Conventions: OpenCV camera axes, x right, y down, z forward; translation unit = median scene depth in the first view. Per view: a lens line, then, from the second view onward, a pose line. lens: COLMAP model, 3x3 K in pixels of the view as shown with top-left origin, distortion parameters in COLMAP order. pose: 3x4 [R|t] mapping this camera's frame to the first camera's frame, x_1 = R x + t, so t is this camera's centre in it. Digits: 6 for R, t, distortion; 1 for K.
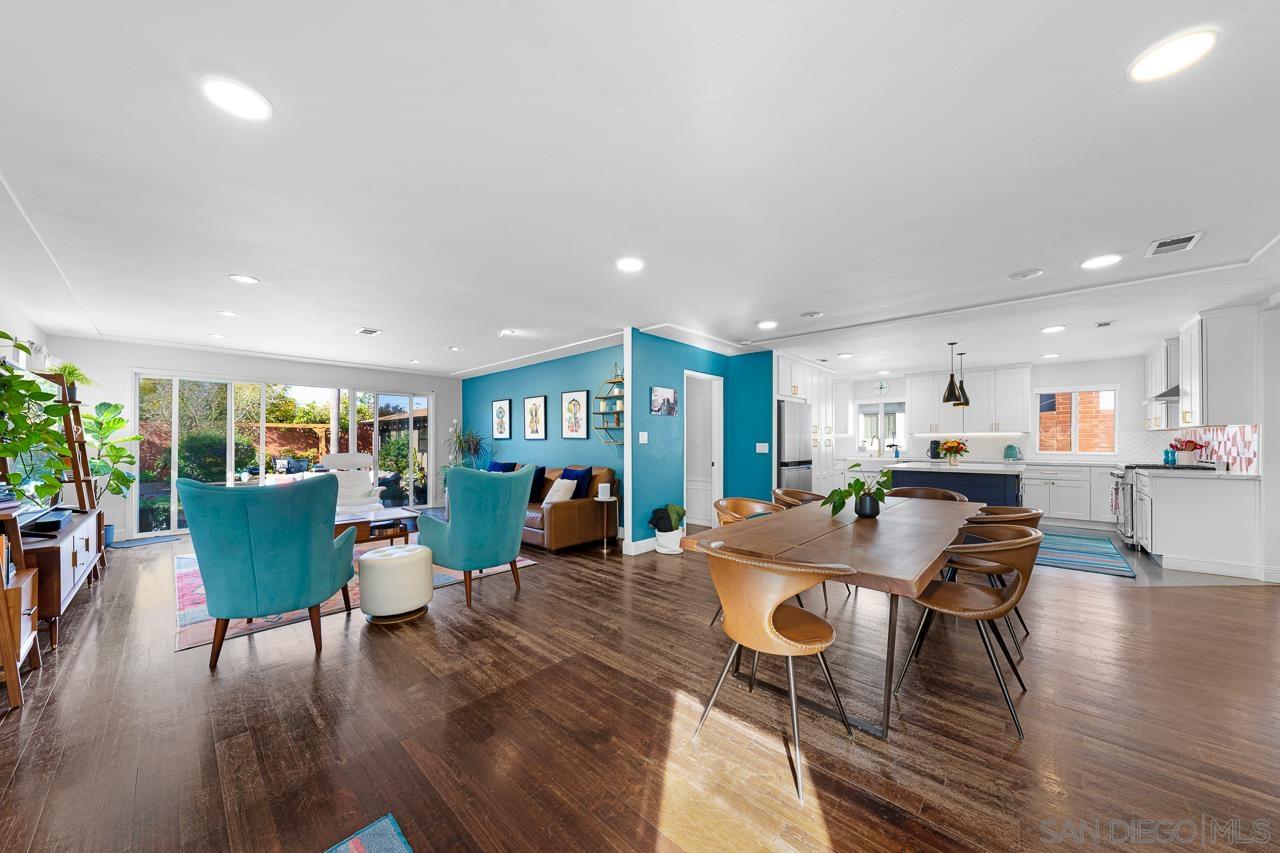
lens RADIAL K [[436.8, 0, 647.0], [0, 436.8, 437.6], [0, 0, 1]] dist [0.000490, 0.000431]
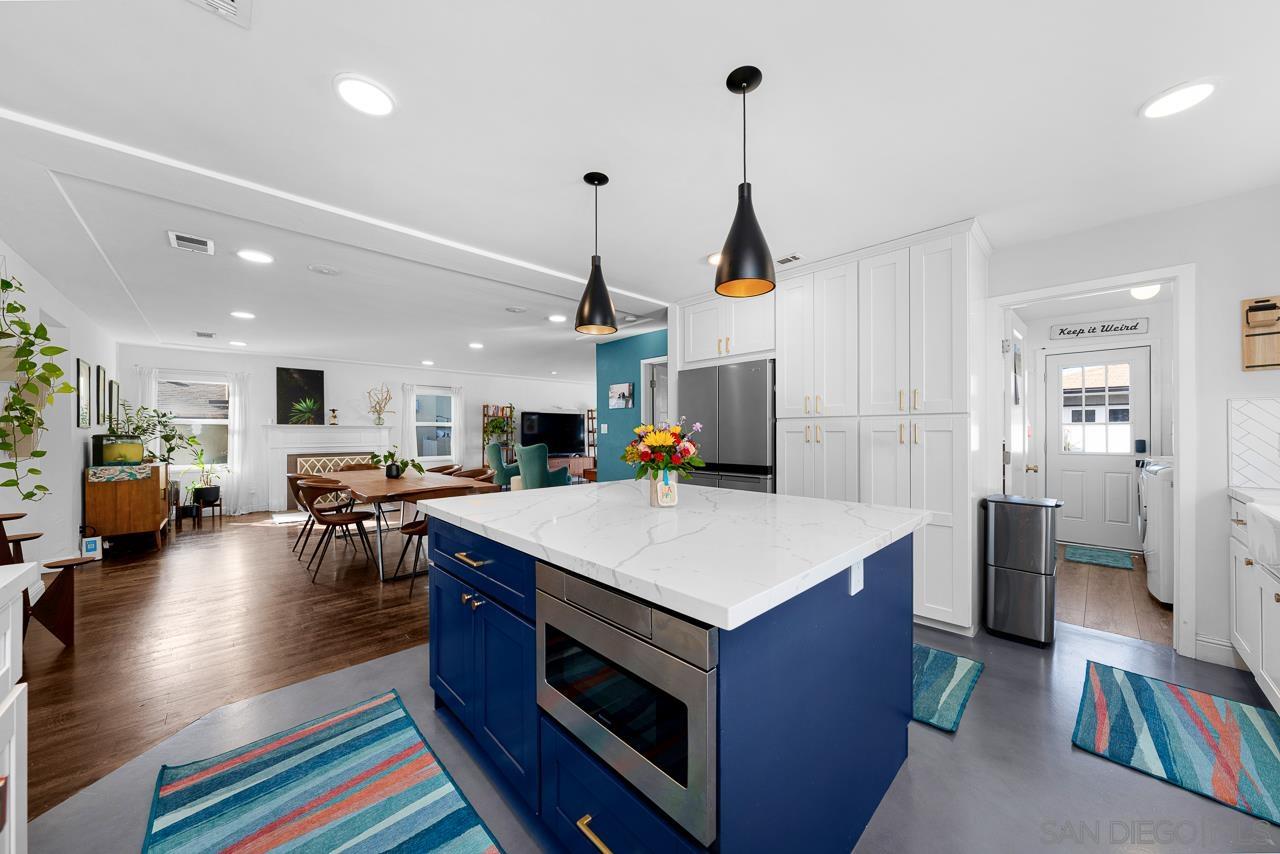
lens RADIAL K [[436.8, 0, 646.5], [0, 436.8, 430.3], [0, 0, 1]] dist [0.000490, 0.000431]
pose [[-0.059134, -0.005066, -0.998237, 1.121961], [0.010819, 0.999925, -0.005715, 0.012086], [0.998191, -0.011138, -0.059074, 1.097909]]
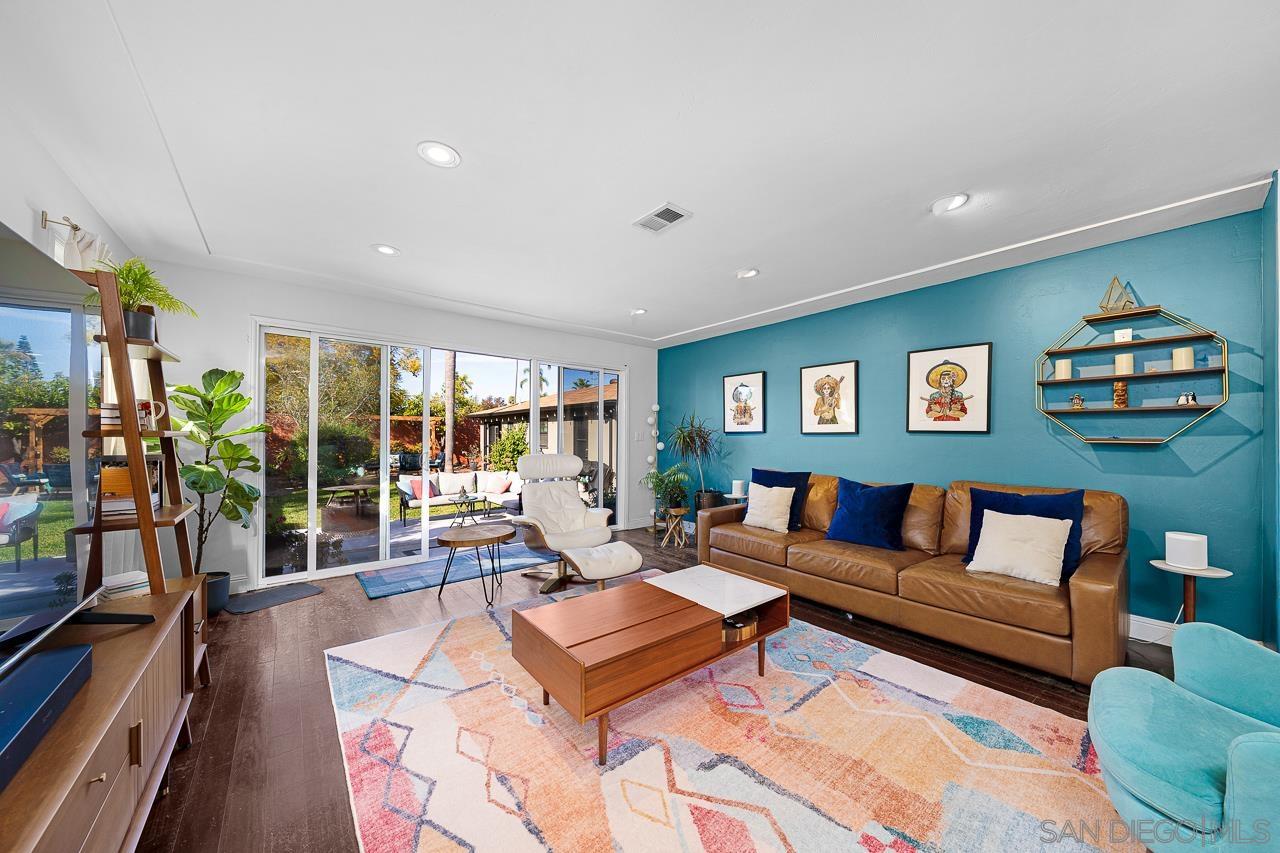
lens RADIAL K [[436.8, 0, 649.5], [0, 436.8, 432.5], [0, 0, 1]] dist [0.000490, 0.000431]
pose [[0.991087, 0.003234, -0.133179, -0.537217], [-0.003180, 0.999995, 0.000617, 0.004503], [0.133180, -0.000188, 0.991092, 0.456758]]
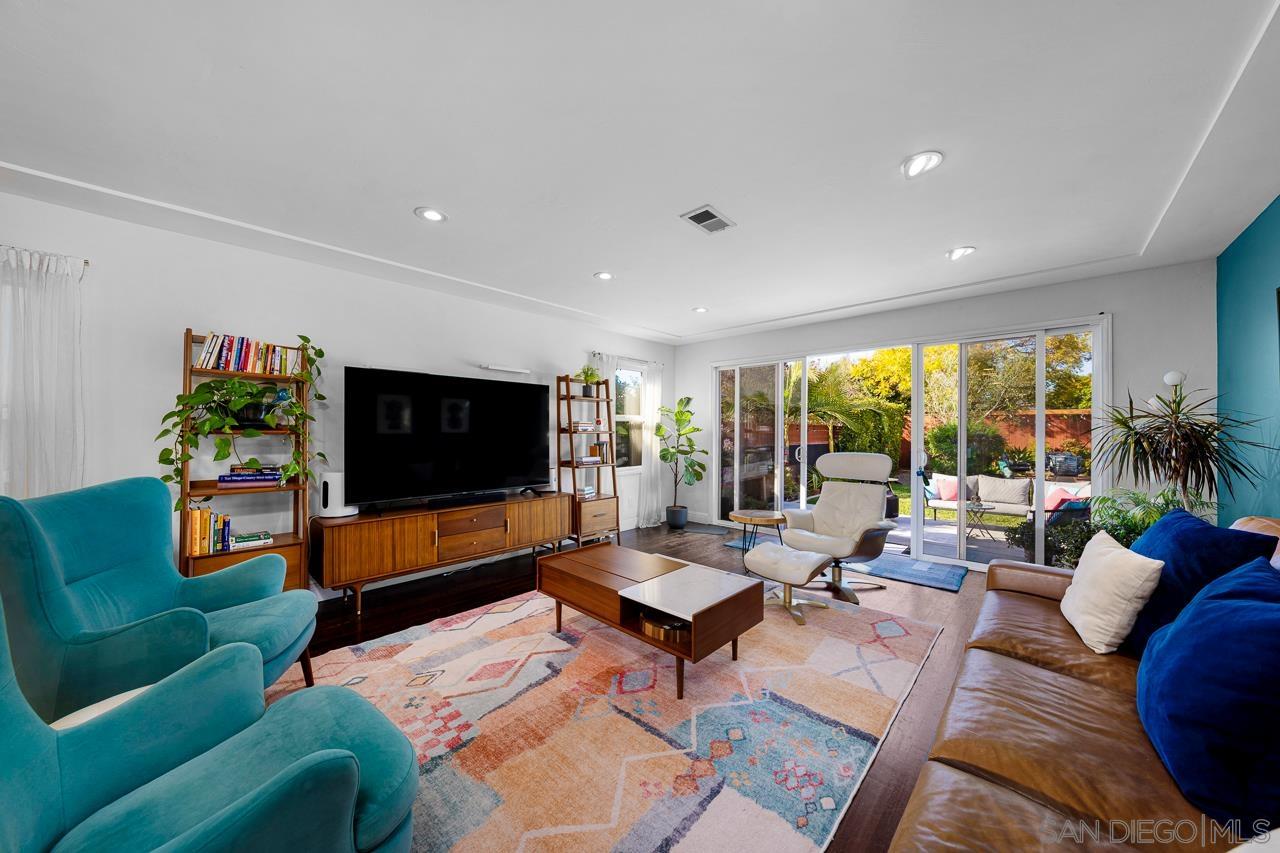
lens RADIAL K [[436.8, 0, 645.7], [0, 436.8, 429.1], [0, 0, 1]] dist [0.000490, 0.000431]
pose [[0.000726, -0.003247, -0.999994, -0.097570], [0.001746, 0.999993, -0.003245, 0.005523], [0.999998, -0.001744, 0.000732, 0.865310]]
